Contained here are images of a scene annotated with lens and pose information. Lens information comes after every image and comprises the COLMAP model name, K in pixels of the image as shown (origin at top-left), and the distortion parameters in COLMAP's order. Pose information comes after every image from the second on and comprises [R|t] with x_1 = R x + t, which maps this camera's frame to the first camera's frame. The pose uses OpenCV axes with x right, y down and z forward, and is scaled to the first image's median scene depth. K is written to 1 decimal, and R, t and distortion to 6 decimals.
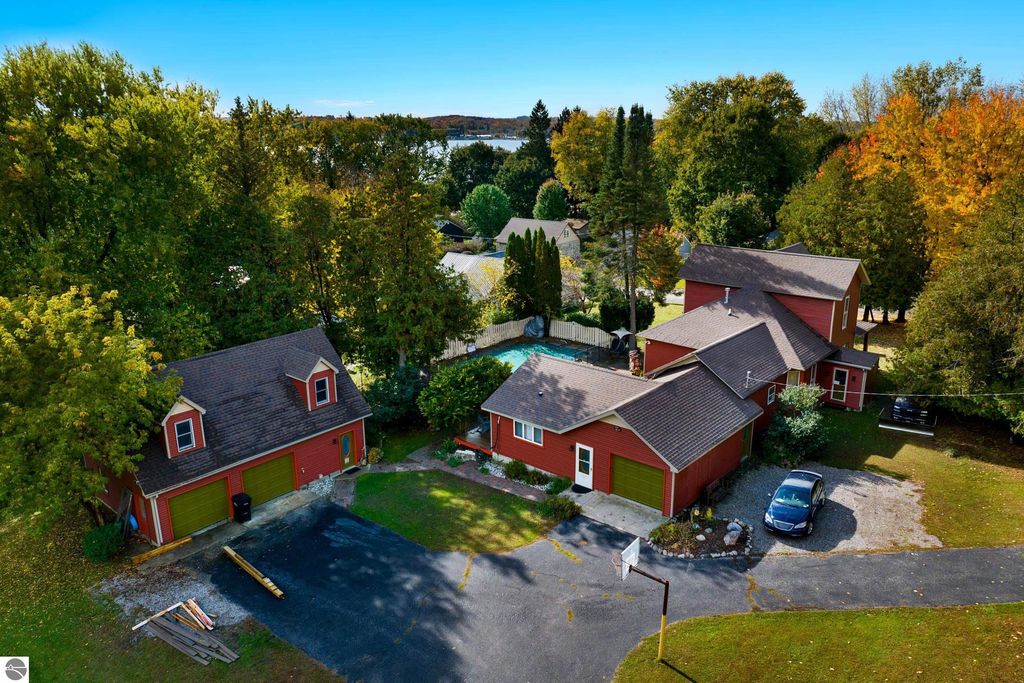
lens RADIAL K [[729.6, 0, 512.0], [0, 729.6, 341.5], [0, 0, 1]] dist [-0.033585, -0.002254]
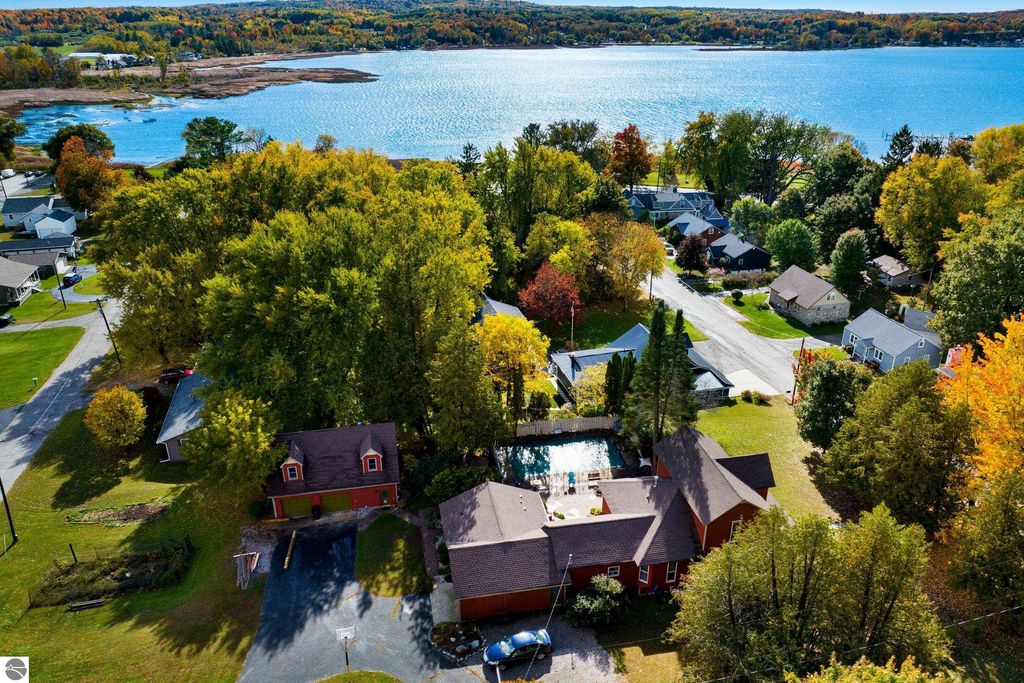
lens RADIAL K [[709.5, 0, 512.0], [0, 709.5, 341.5], [0, 0, 1]] dist [-0.020895, 0.000952]
pose [[0.786403, 0.261903, -0.559444, 0.939450], [-0.178736, 0.963403, 0.199768, -0.654180], [0.591290, -0.057106, 0.804435, -0.210511]]
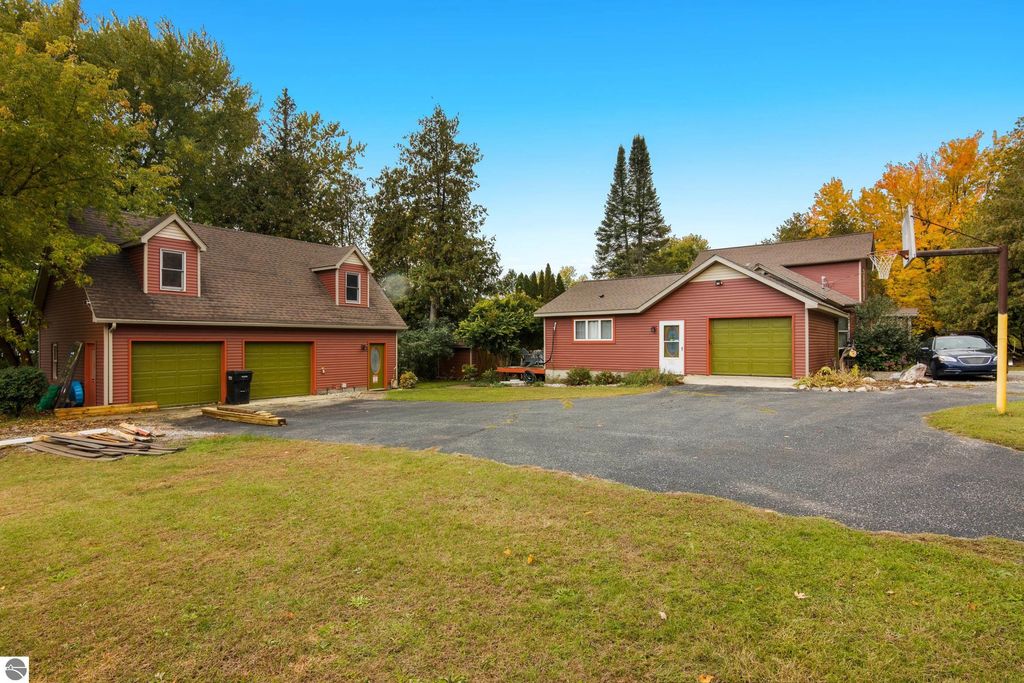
lens RADIAL K [[536.6, 0, 507.9], [0, 536.6, 345.3], [0, 0, 1]] dist [-0.007016, -0.001541]
pose [[0.998172, 0.007368, 0.059981, -0.115749], [0.009800, 0.959662, -0.280987, 0.317380], [-0.059632, 0.281061, 0.957835, 0.400644]]
